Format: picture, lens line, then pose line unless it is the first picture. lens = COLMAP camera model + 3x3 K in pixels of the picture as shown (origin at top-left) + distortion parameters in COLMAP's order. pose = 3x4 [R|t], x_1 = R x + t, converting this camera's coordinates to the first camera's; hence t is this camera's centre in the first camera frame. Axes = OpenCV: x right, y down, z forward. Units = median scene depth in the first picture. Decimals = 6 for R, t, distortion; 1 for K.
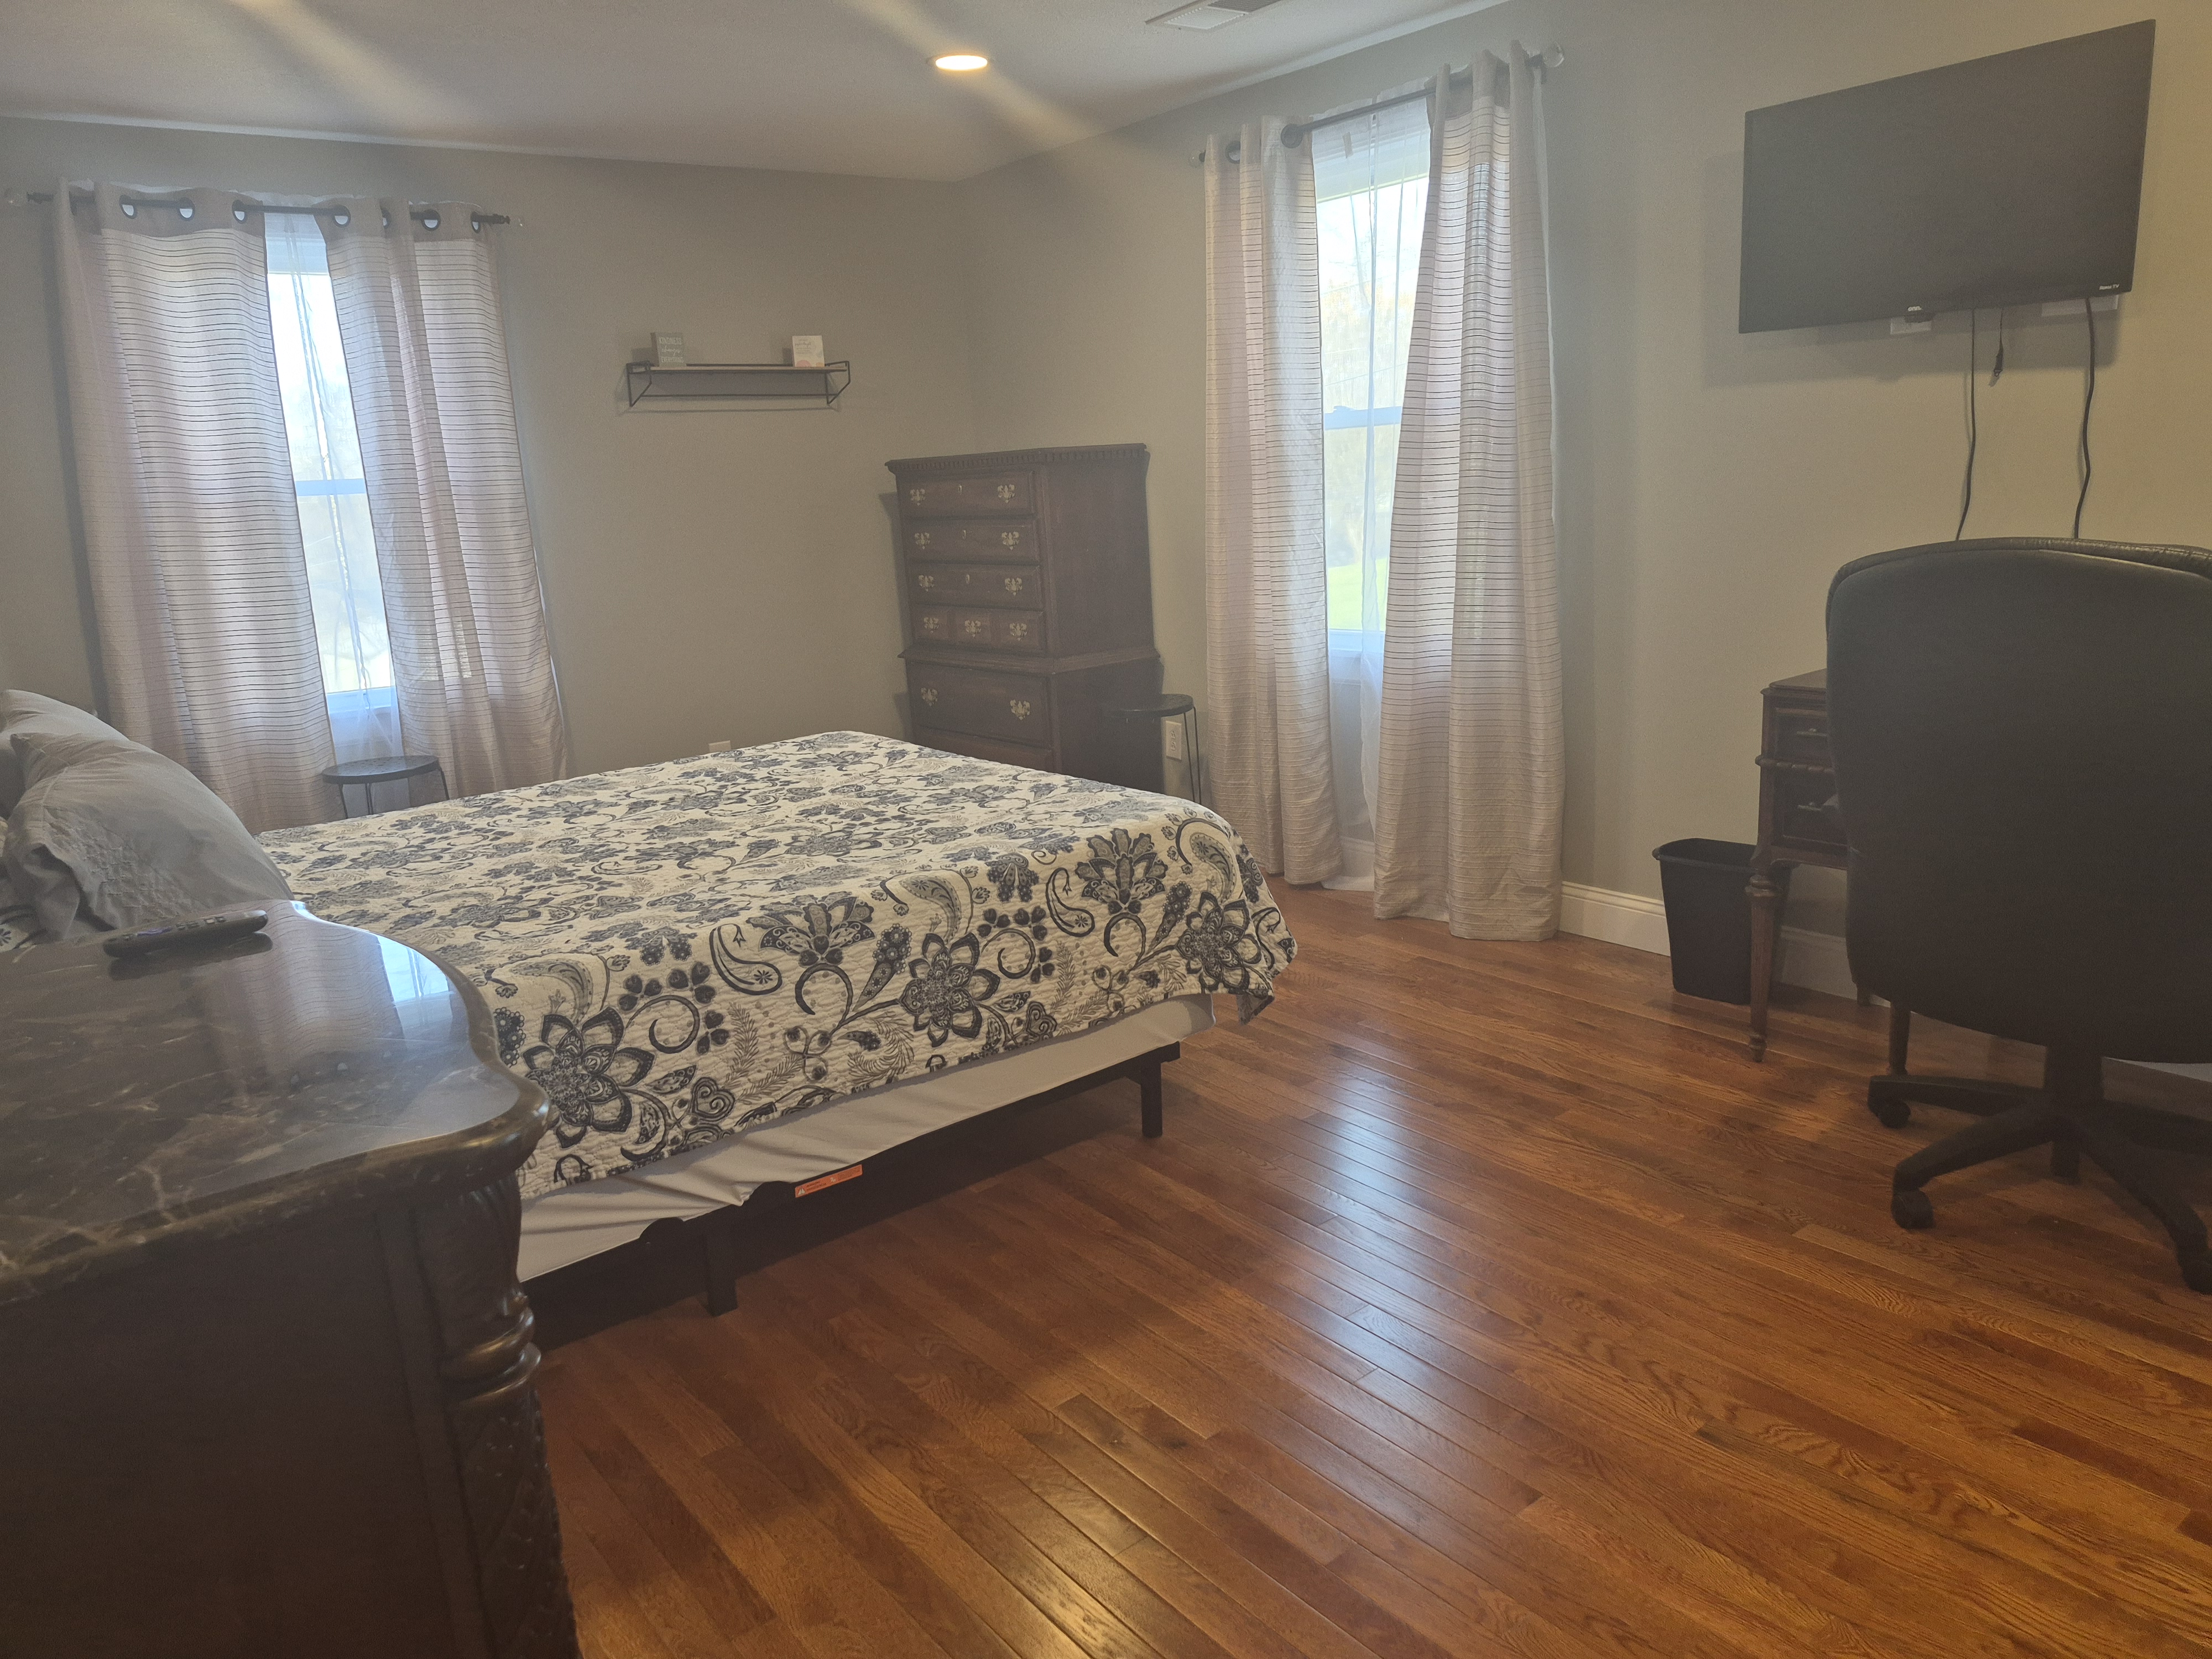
lens RADIAL K [[1511.1, 0, 1098.0], [0, 1511.1, 823.1], [0, 0, 1]] dist [0.096993, -0.132340]
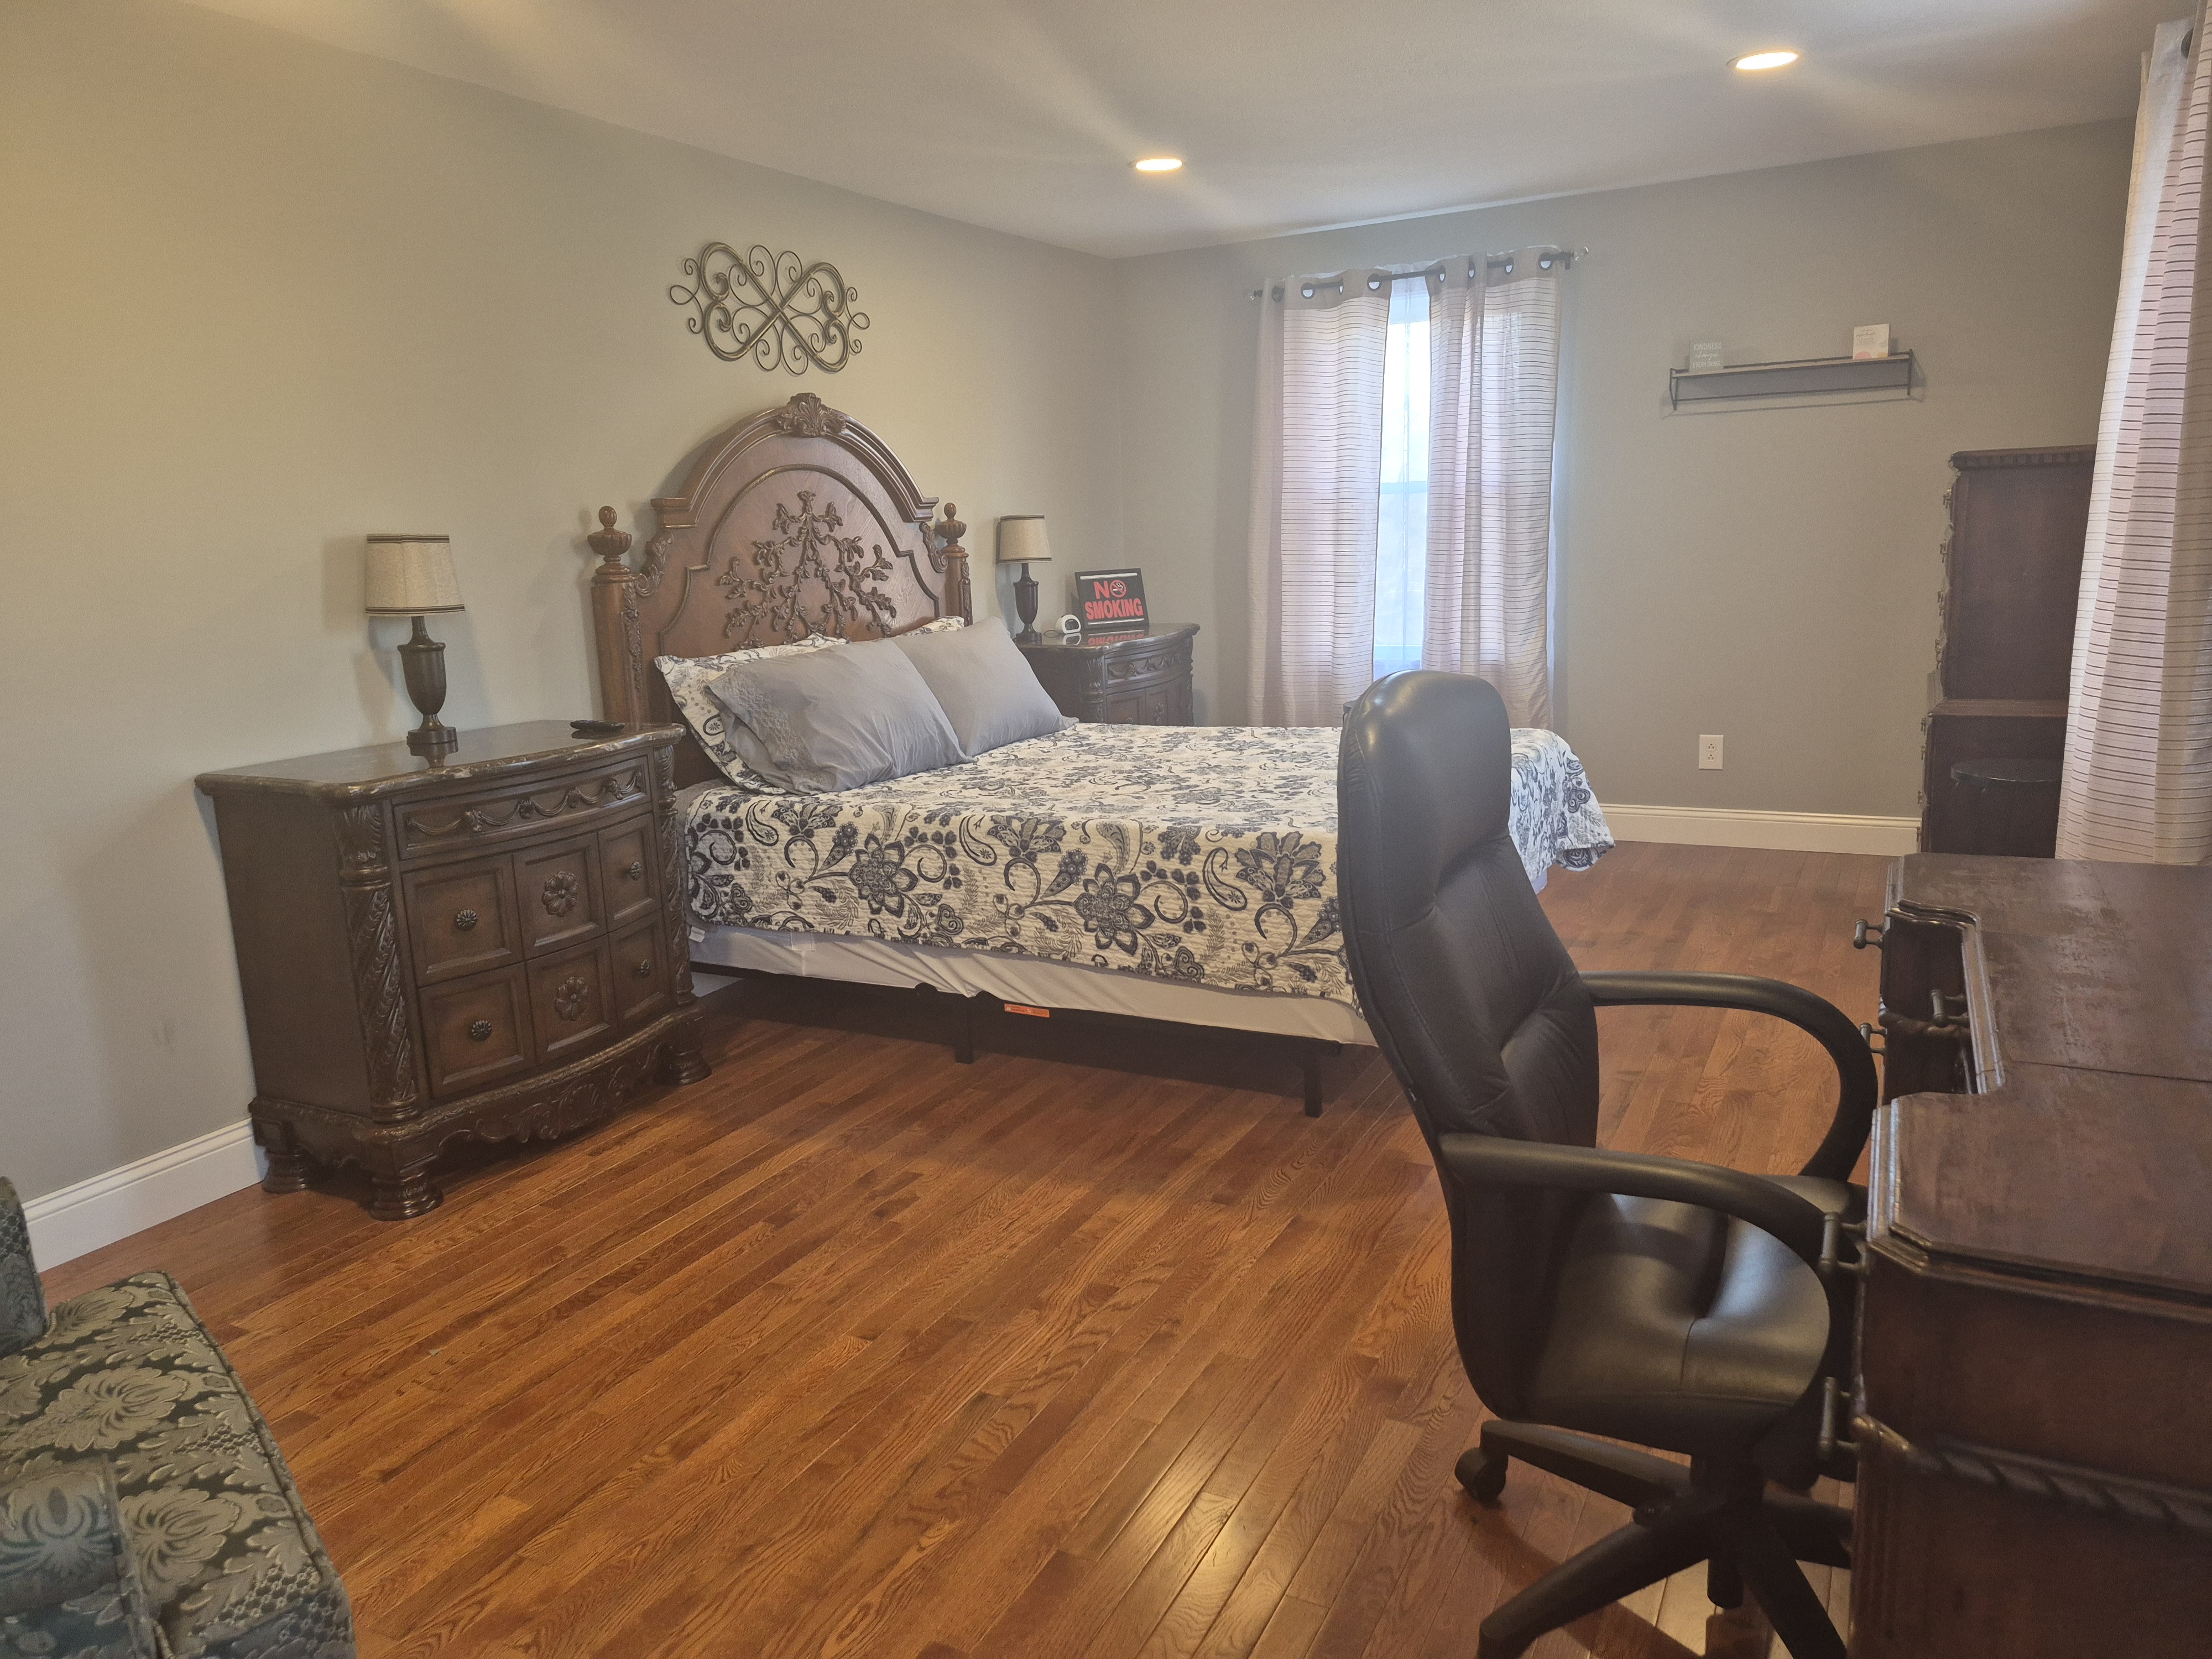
lens RADIAL K [[1511.1, 0, 1098.0], [0, 1511.1, 823.1], [0, 0, 1]] dist [0.096993, -0.132340]
pose [[0.407748, 0.219131, -0.886410, 1.040951], [-0.186810, 0.970262, 0.153927, -0.162987], [0.893780, 0.102827, 0.436558, 0.406472]]
